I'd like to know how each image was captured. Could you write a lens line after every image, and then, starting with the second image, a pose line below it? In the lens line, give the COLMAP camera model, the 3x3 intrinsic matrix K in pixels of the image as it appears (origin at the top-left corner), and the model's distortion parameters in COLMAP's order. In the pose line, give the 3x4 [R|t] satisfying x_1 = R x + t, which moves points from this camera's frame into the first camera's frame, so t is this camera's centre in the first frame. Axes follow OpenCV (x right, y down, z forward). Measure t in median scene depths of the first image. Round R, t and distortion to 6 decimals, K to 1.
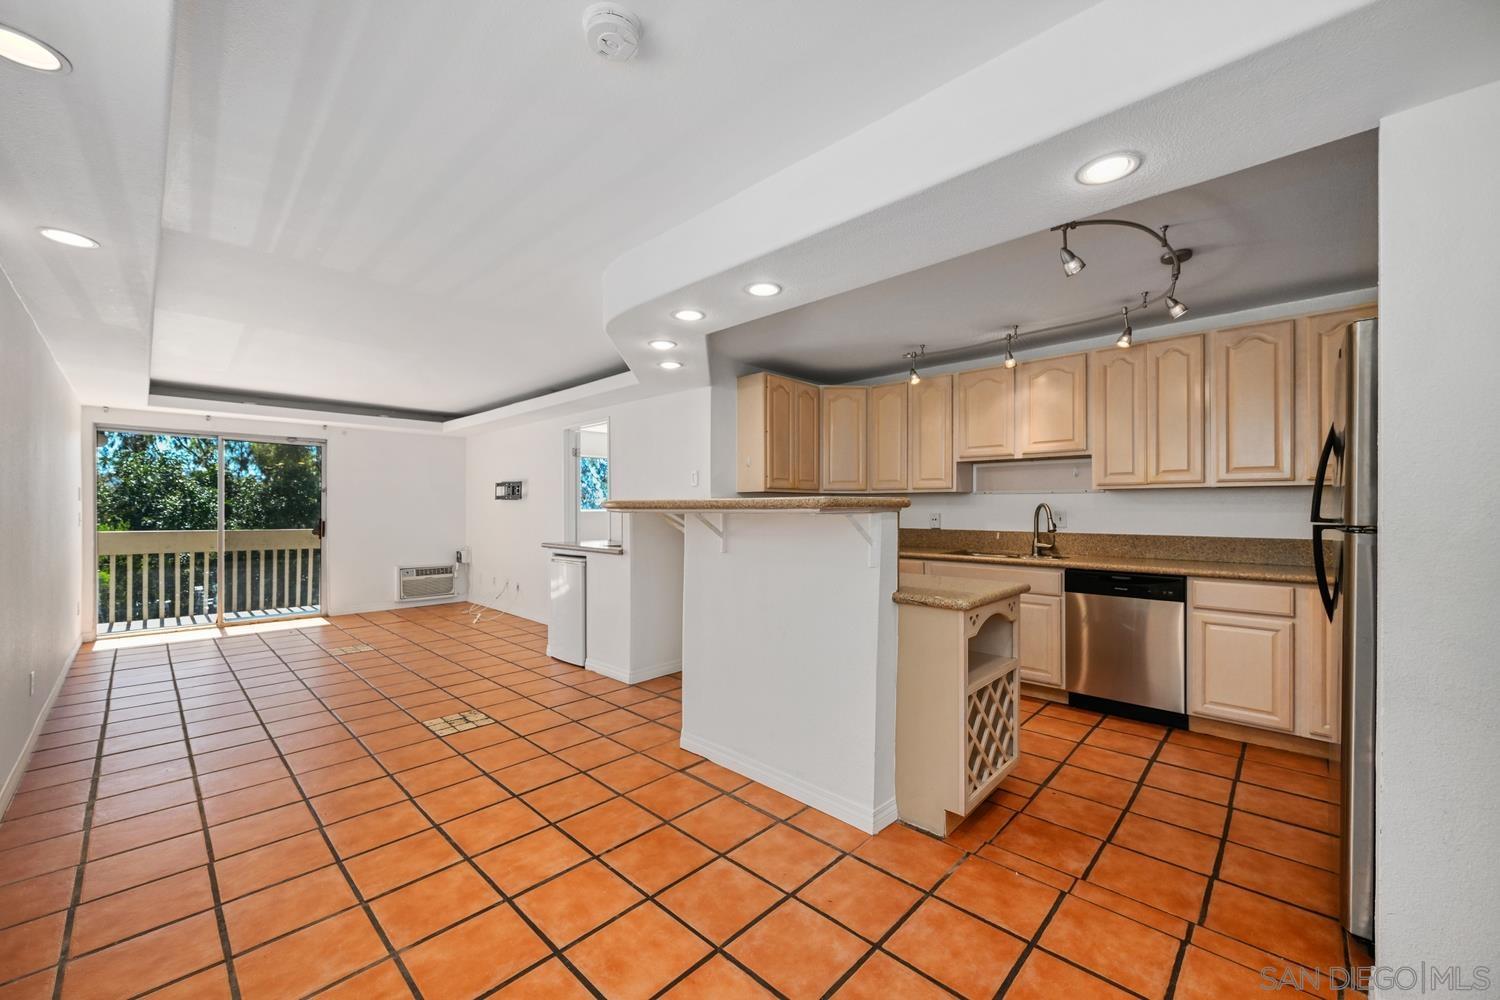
lens RADIAL K [[583.0, 0, 754.2], [0, 583.0, 504.5], [0, 0, 1]] dist [-0.002468, -0.000086]
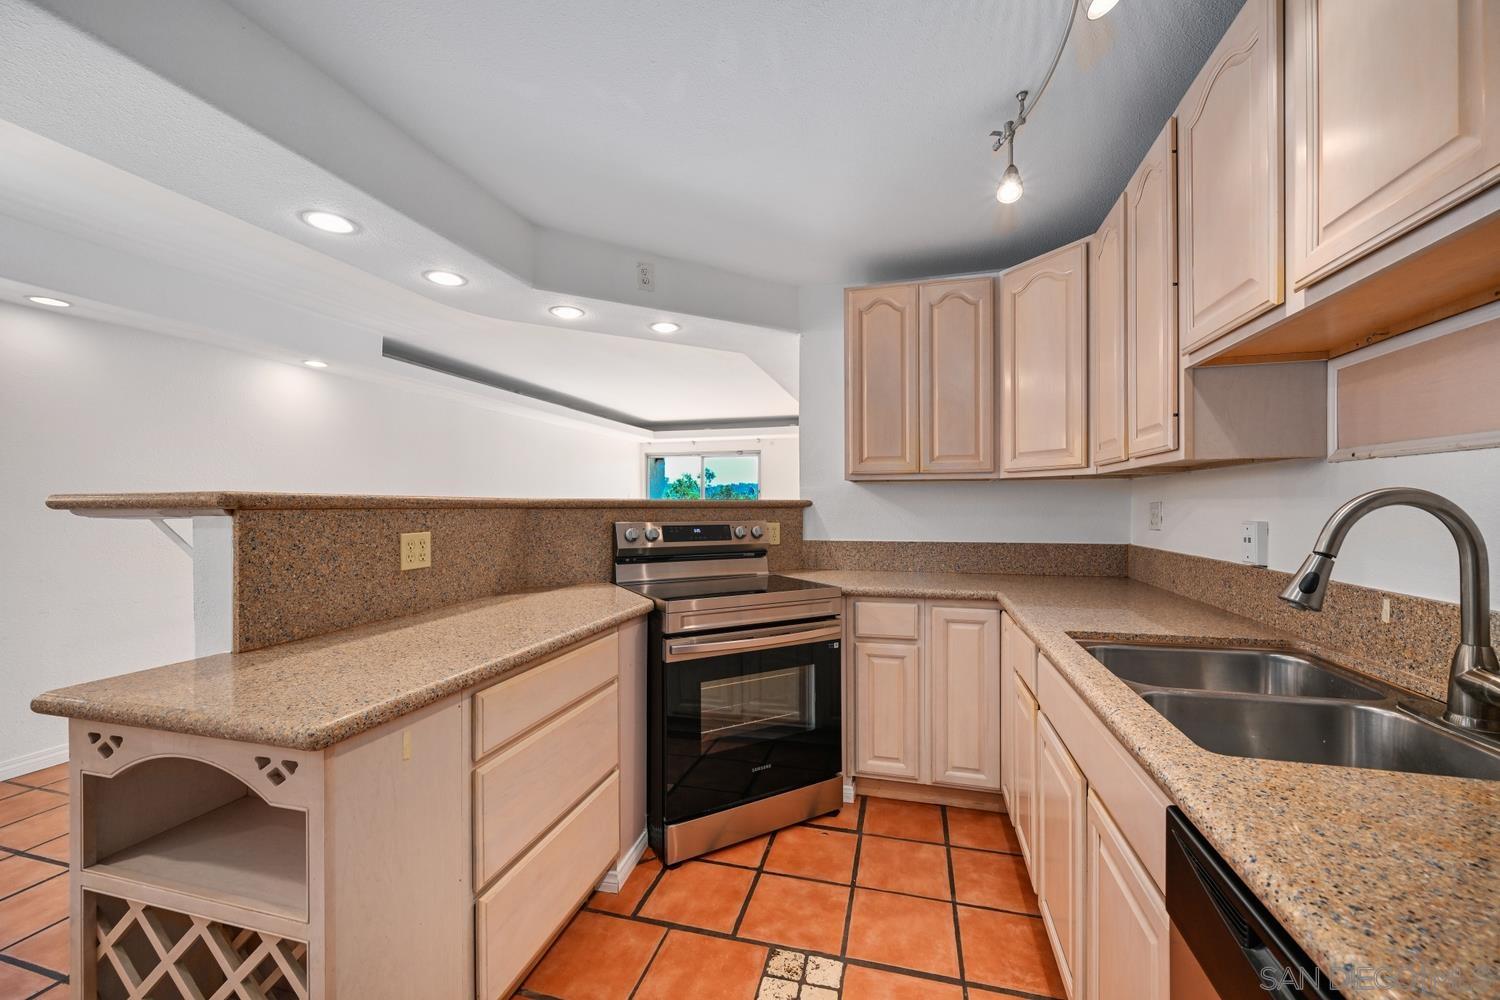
lens RADIAL K [[583.0, 0, 754.2], [0, 583.0, 504.5], [0, 0, 1]] dist [-0.002468, -0.000086]
pose [[0.470397, -0.001703, -0.882453, 0.640331], [0.006274, 0.999979, 0.001415, 0.002791], [0.882433, -0.006202, 0.470398, 0.761428]]
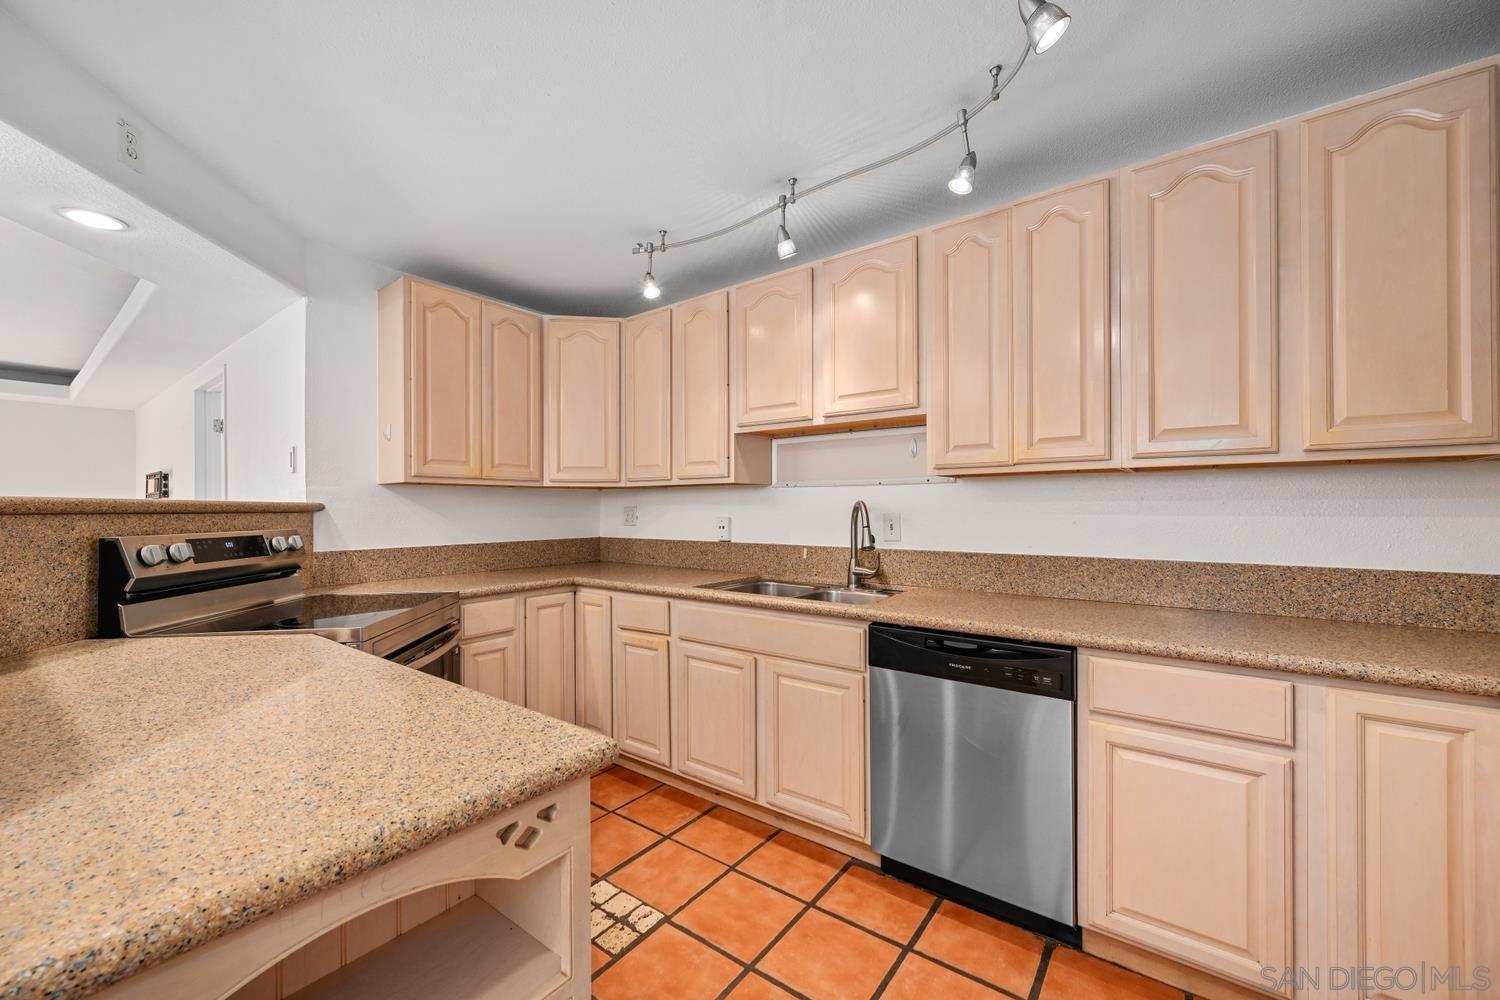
lens RADIAL K [[587.9, 0, 754.1], [0, 587.9, 505.7], [0, 0, 1]] dist [-0.001924, -0.000068]
pose [[0.994039, -0.003192, 0.108976, 0.365899], [0.003153, 0.999995, 0.000538, 0.002523], [-0.108977, -0.000191, 0.994044, 0.469683]]
